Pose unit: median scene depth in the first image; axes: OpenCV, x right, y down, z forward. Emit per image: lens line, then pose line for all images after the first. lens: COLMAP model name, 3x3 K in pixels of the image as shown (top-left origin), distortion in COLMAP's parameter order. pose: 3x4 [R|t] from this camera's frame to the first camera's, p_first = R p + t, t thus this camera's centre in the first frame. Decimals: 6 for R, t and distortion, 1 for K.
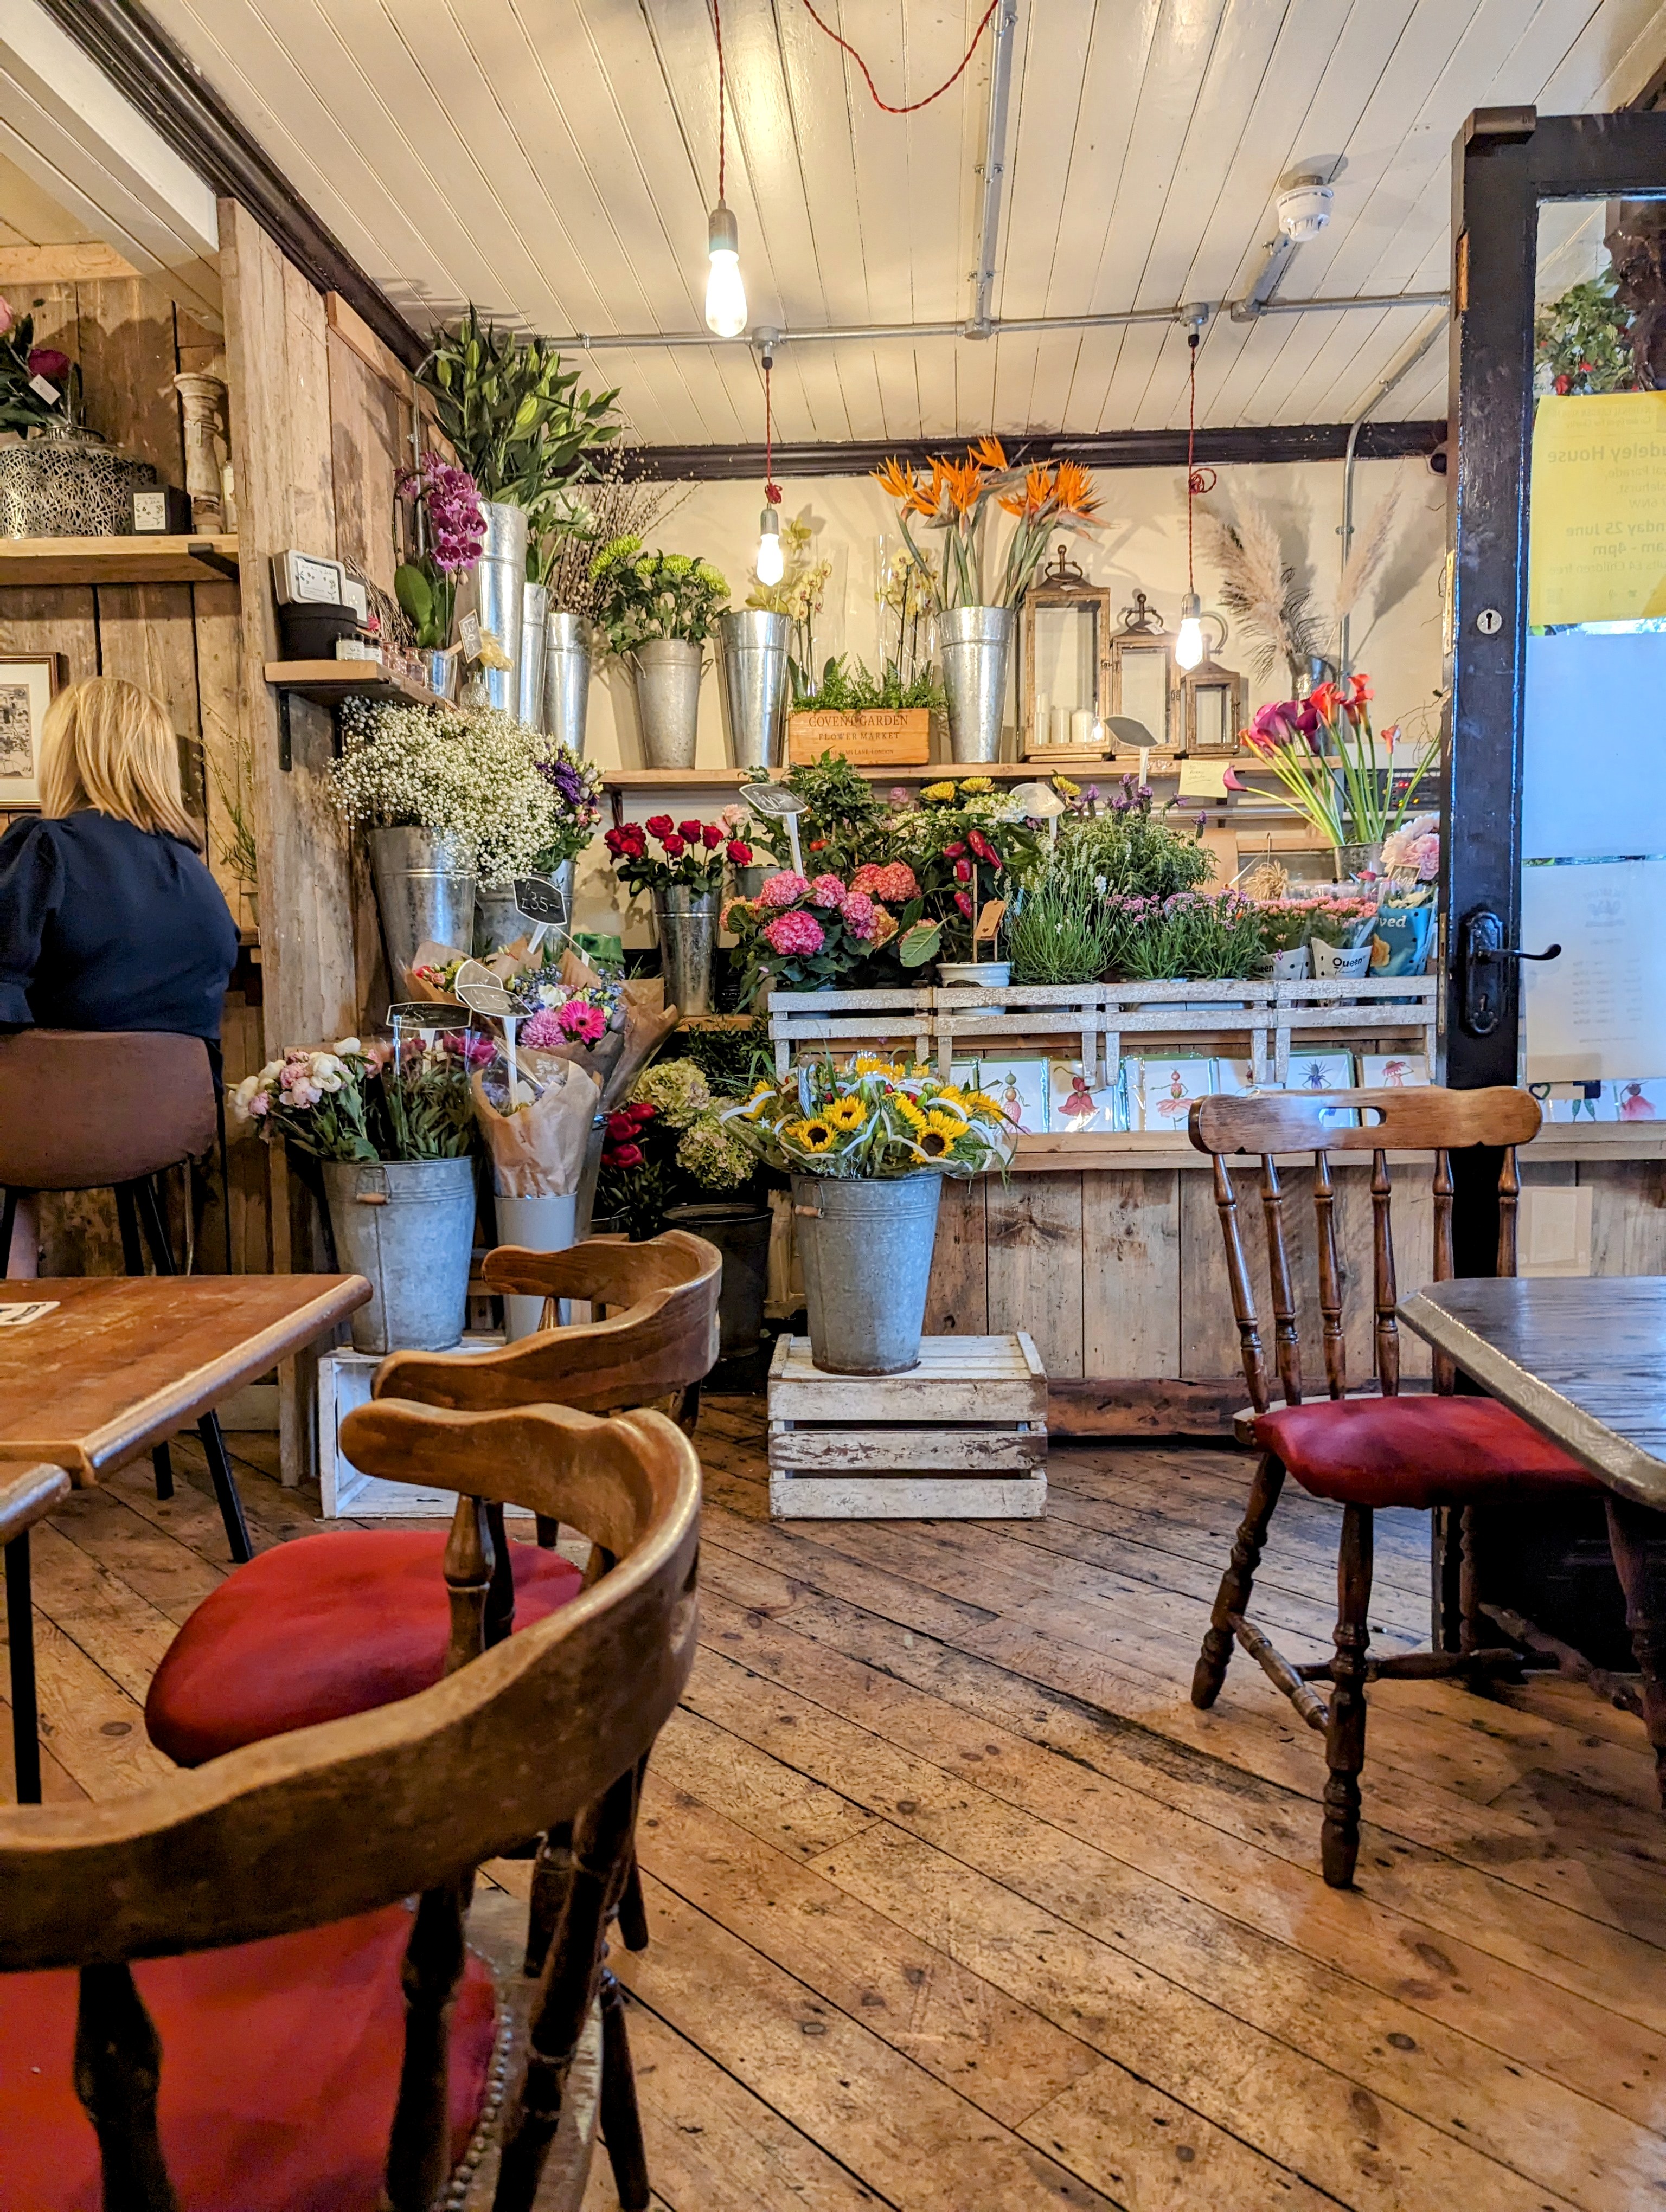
lens RADIAL K [[1594.3, 0, 832.9], [0, 1594.3, 1101.0], [0, 0, 1]] dist [0.039096, -0.046128]
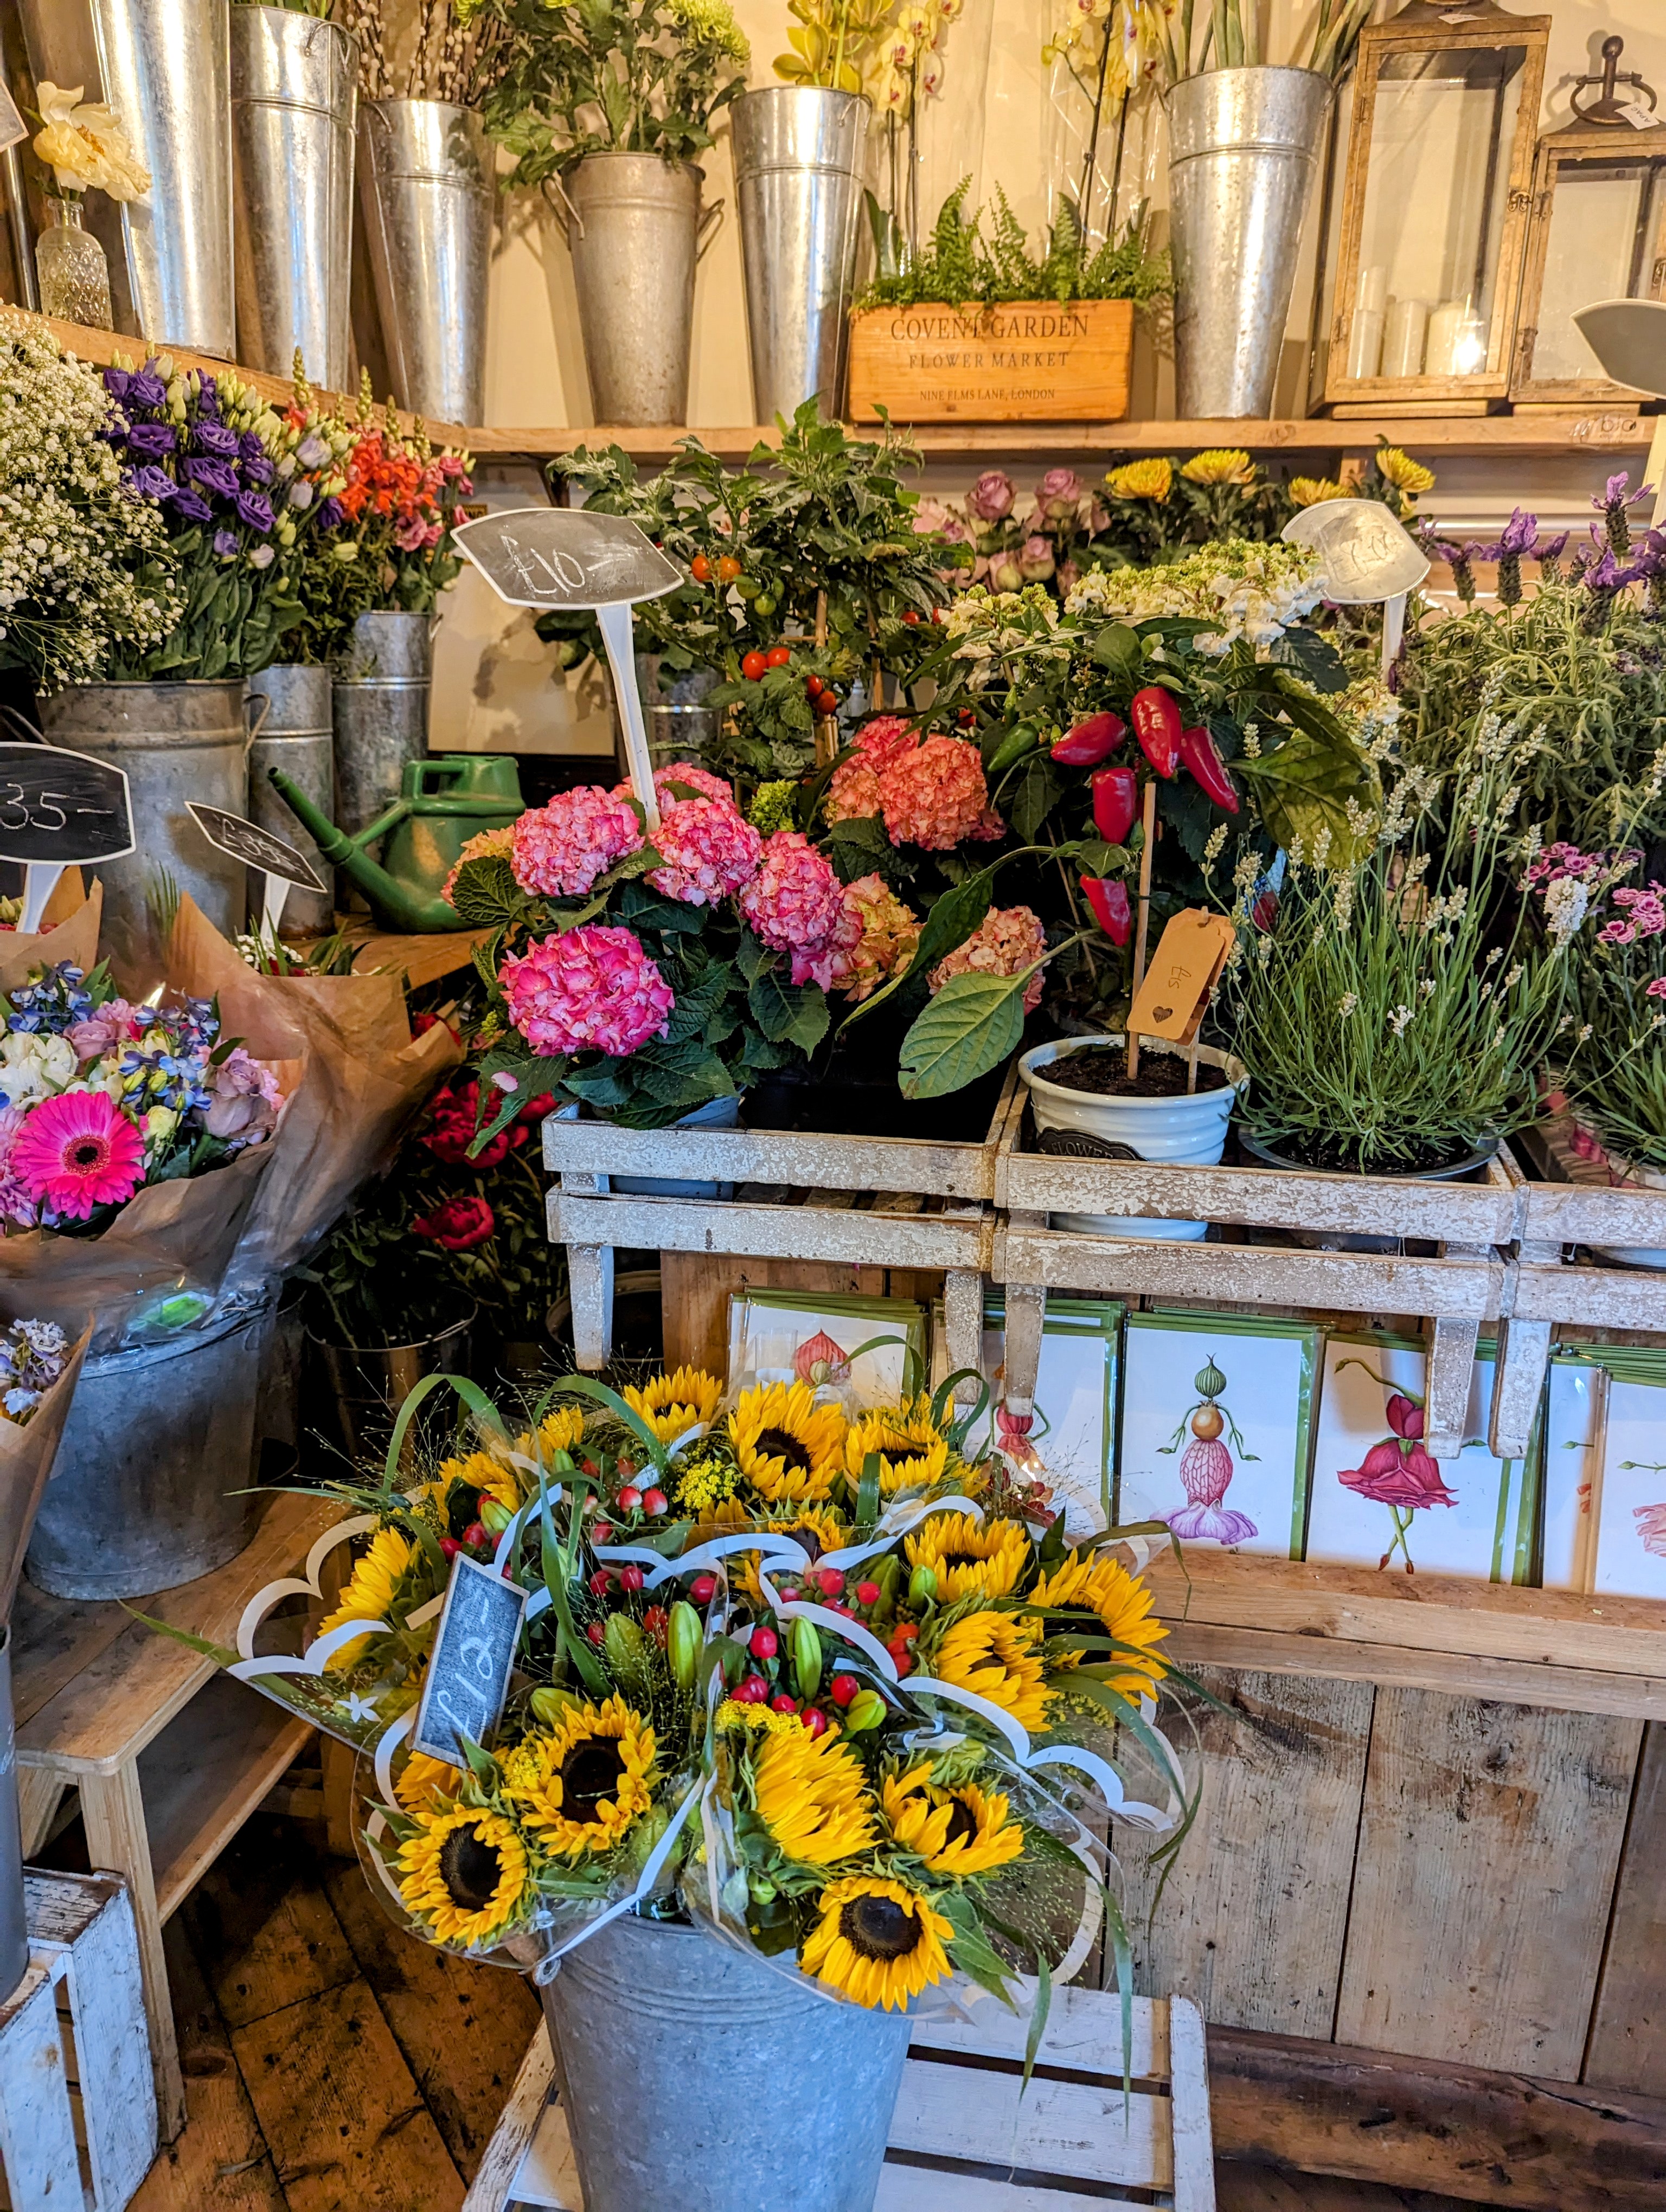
lens RADIAL K [[1594.3, 0, 837.3], [0, 1594.3, 1102.5], [0, 0, 1]] dist [0.039096, -0.046128]
pose [[0.989566, 0.064932, -0.128622, 0.049716], [-0.036923, 0.977169, 0.209231, -0.104406], [0.139271, -0.202299, 0.969370, 0.458727]]
